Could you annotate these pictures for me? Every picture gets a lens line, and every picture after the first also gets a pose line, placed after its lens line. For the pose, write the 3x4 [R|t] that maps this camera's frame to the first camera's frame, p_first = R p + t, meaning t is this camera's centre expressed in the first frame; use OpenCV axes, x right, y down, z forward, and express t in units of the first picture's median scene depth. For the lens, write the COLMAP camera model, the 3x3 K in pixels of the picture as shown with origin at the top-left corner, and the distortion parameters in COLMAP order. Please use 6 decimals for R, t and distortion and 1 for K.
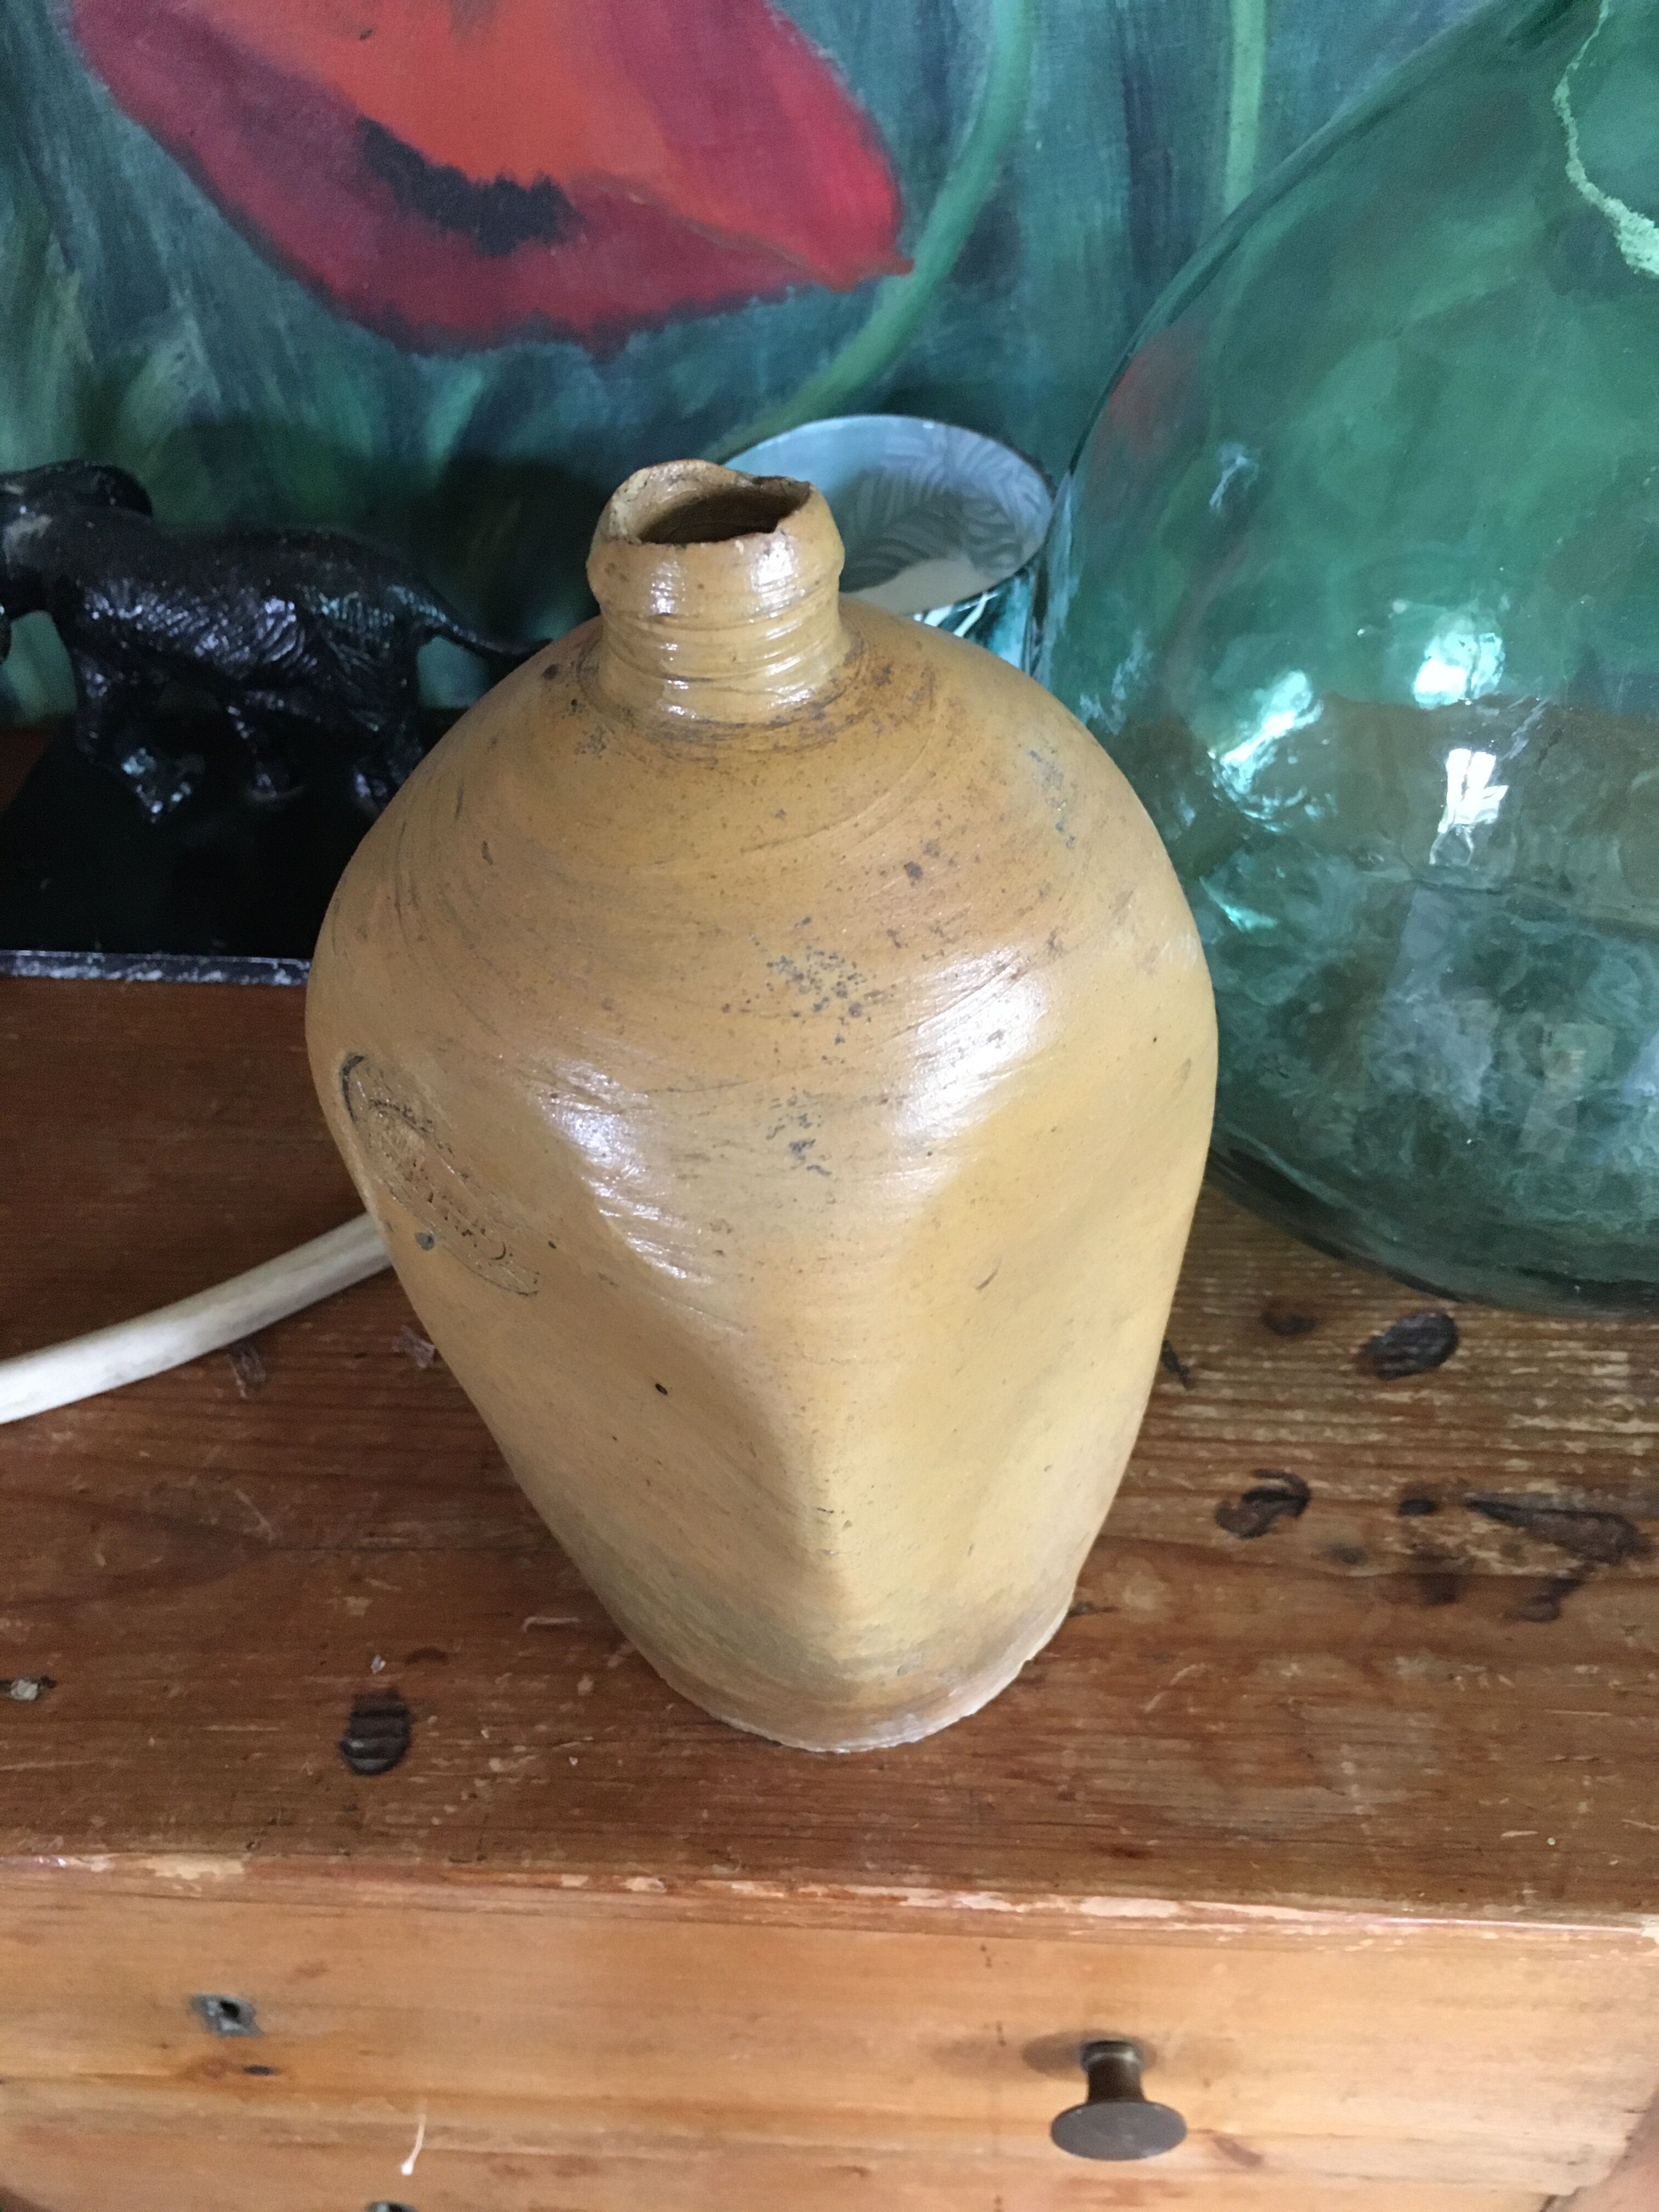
lens RADIAL K [[1981.3, 0, 842.8], [0, 1981.3, 1118.4], [0, 0, 1]] dist [0.074118, -0.119980]
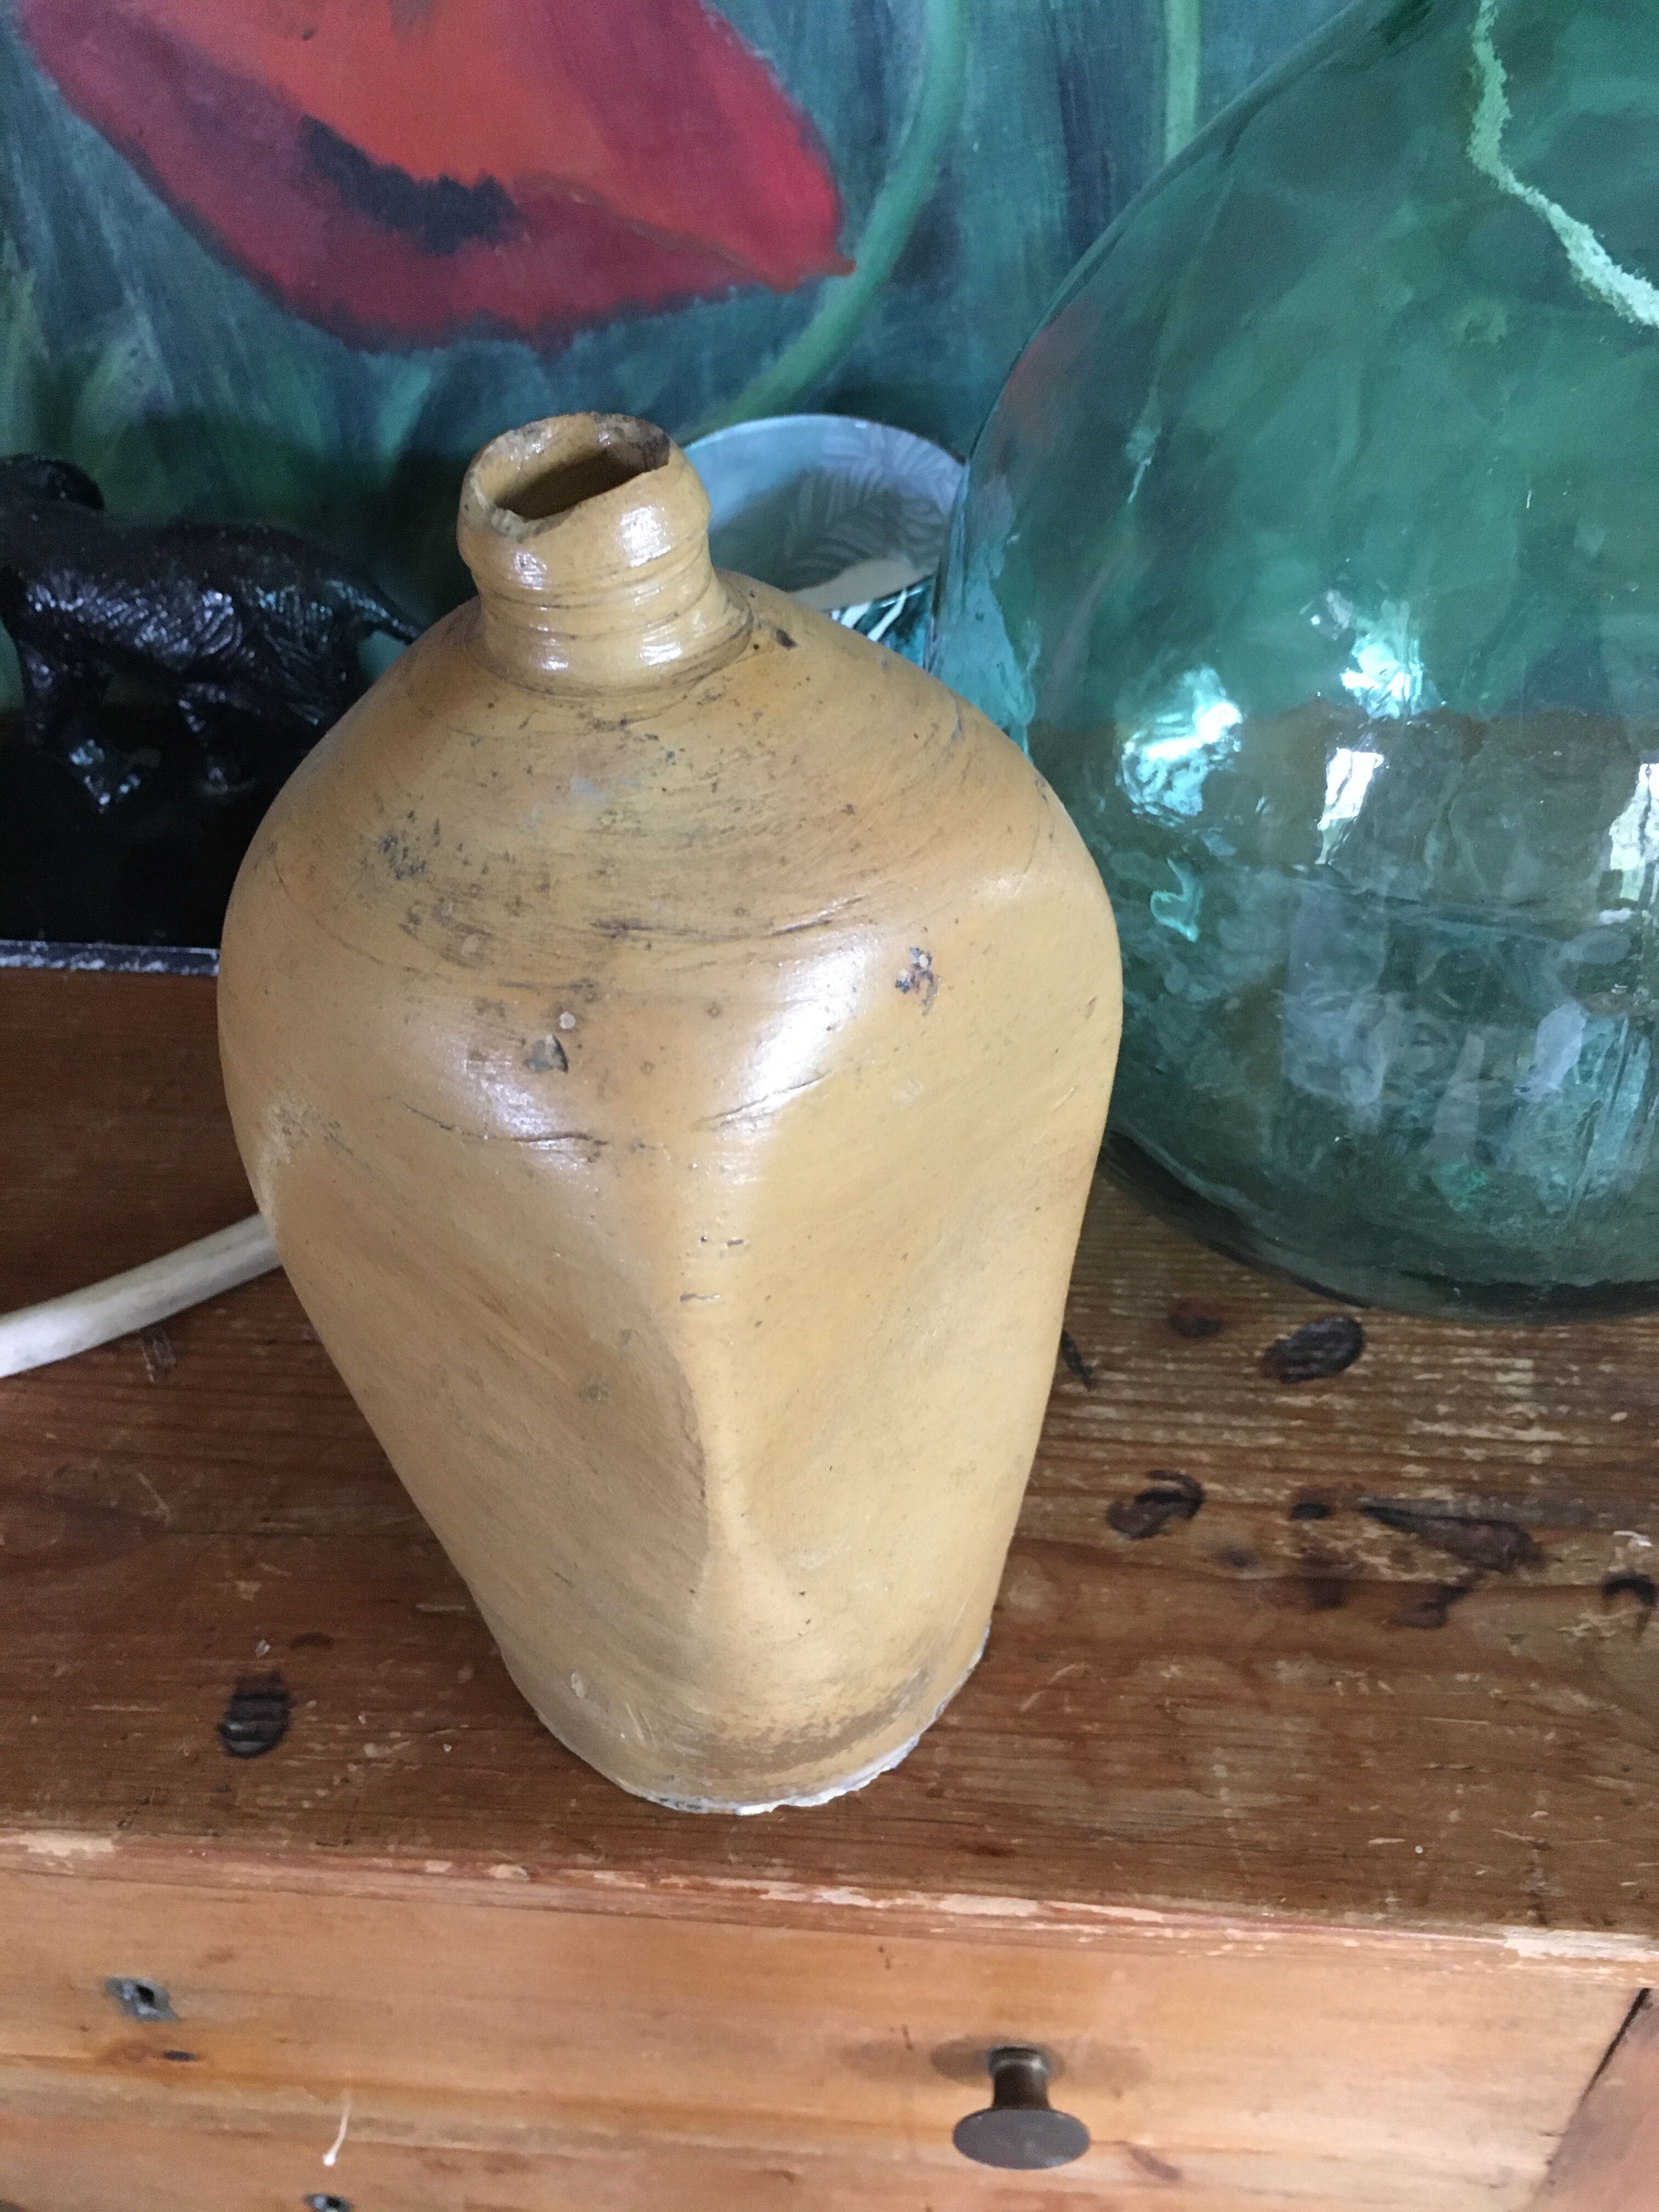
lens RADIAL K [[1981.3, 0, 843.9], [0, 1981.3, 1117.4], [0, 0, 1]] dist [0.074118, -0.119980]
pose [[0.999579, 0.015082, -0.024804, 0.073275], [-0.015274, 0.999855, -0.007581, 0.009324], [0.024686, 0.007957, 0.999664, 0.001567]]
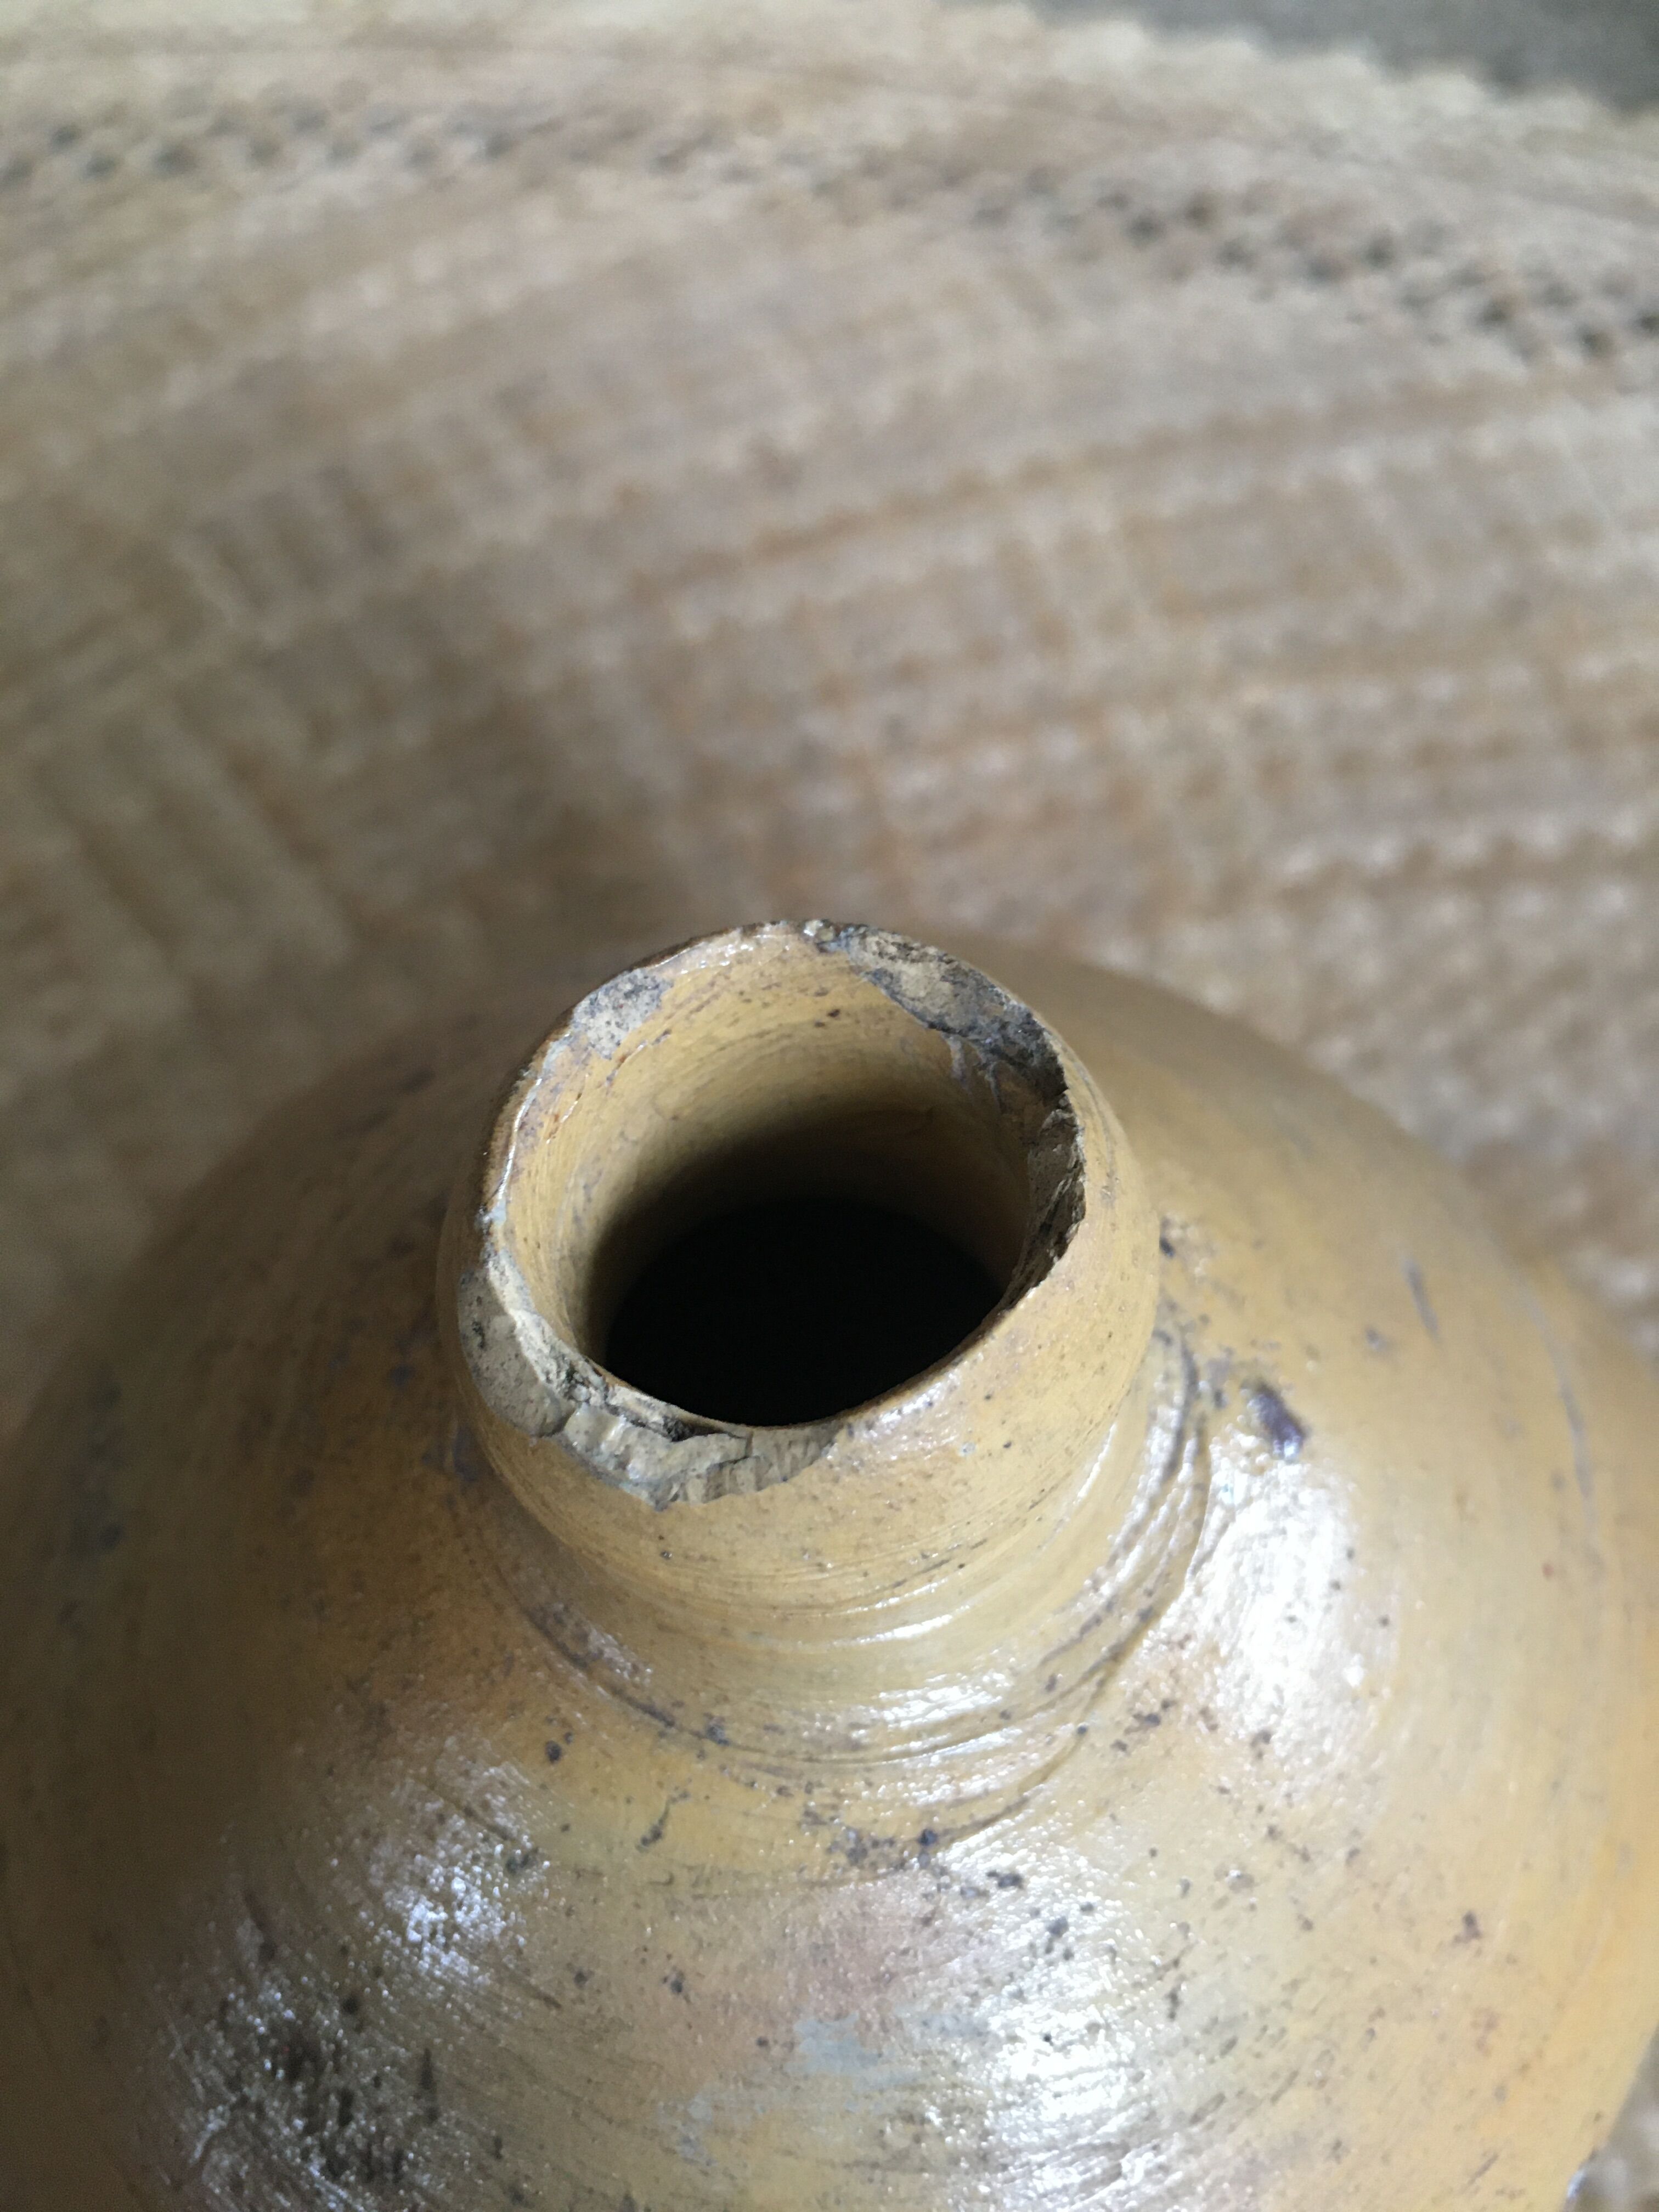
lens RADIAL K [[1981.3, 0, 844.4], [0, 1981.3, 1114.9], [0, 0, 1]] dist [0.074118, -0.119980]
pose [[0.998114, -0.001606, 0.061370, -0.108146], [-0.016581, 0.955454, 0.294675, -0.444852], [-0.059109, -0.295137, 0.953625, 0.703223]]
